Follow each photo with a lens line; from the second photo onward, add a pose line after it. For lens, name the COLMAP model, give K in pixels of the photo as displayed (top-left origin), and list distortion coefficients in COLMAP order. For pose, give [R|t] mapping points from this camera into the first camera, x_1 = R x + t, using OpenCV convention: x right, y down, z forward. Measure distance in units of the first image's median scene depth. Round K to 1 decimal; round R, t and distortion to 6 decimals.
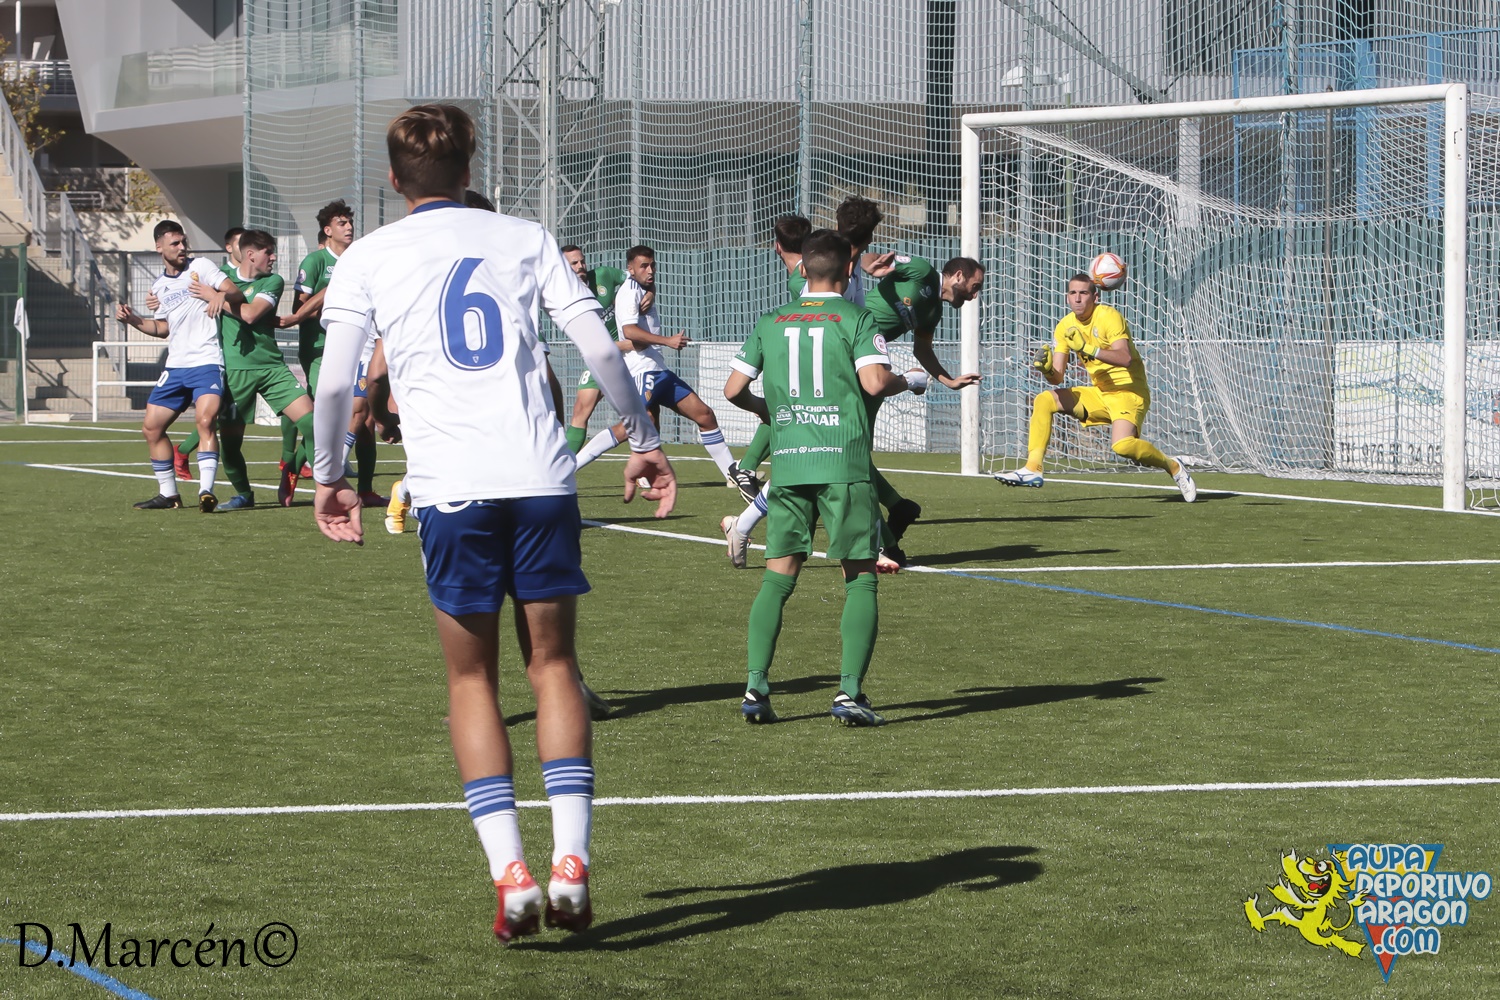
lens RADIAL K [[4960.0, 0, 741.9], [0, 4960.0, 493.3], [0, 0, 1]] dist [0.042816, 0.000000]
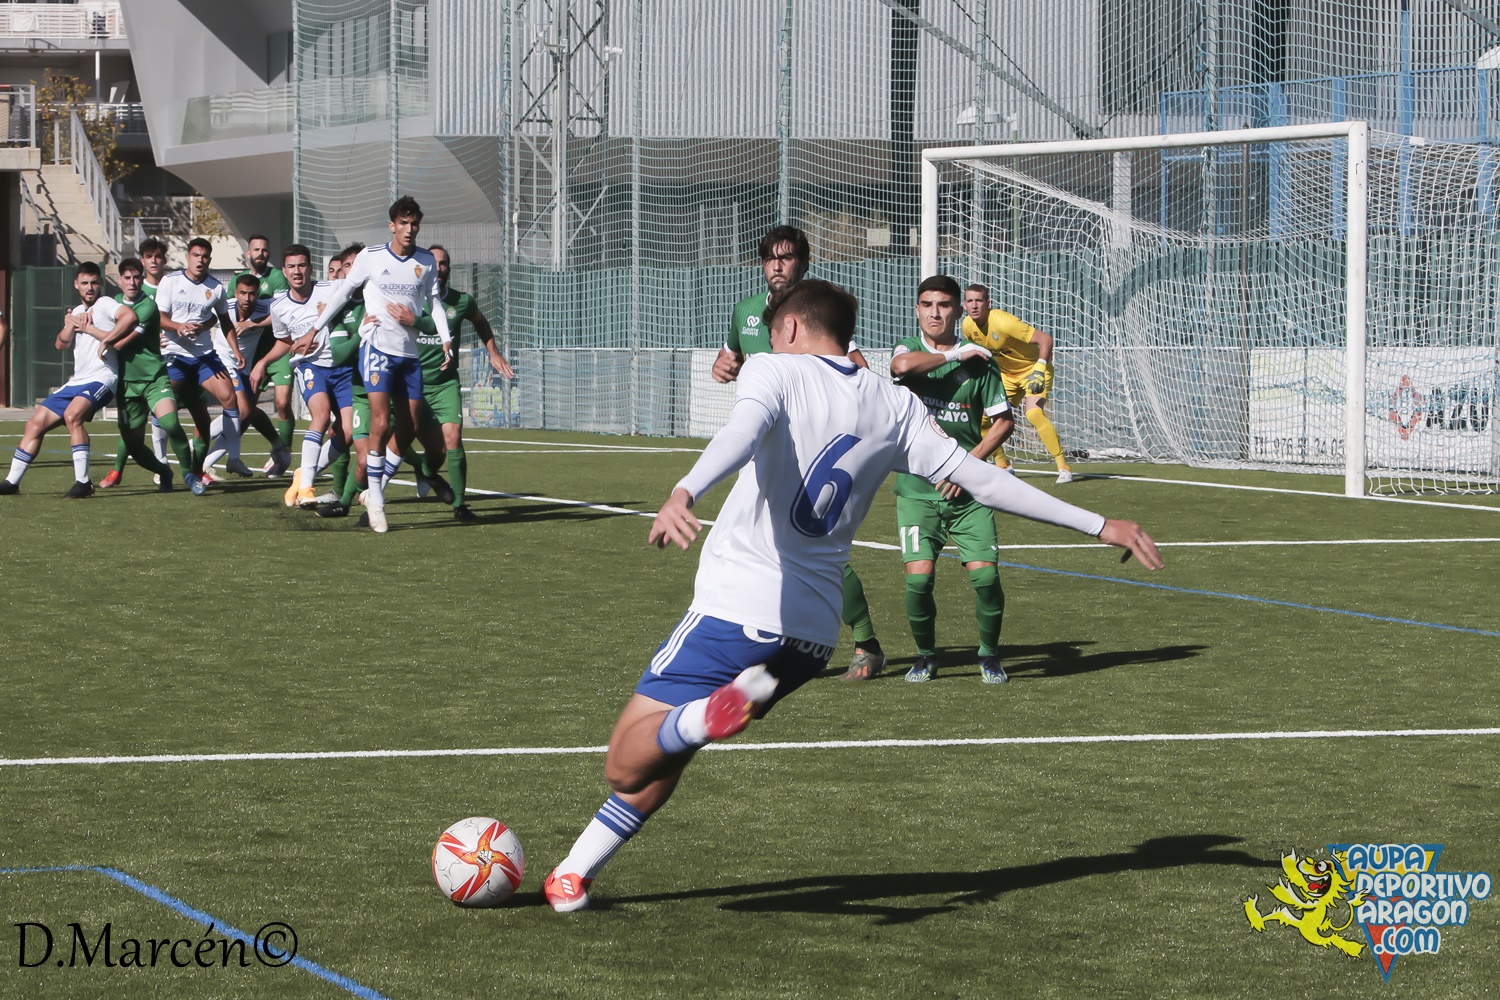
lens RADIAL K [[4960.0, 0, 733.0], [0, 4960.0, 437.3], [0, 0, 1]] dist [0.042816, 0.000000]
pose [[0.999973, -0.000218, -0.007378, 0.009481], [0.000102, 0.999878, -0.015647, 0.007955], [0.007380, 0.015645, 0.999850, -0.143372]]
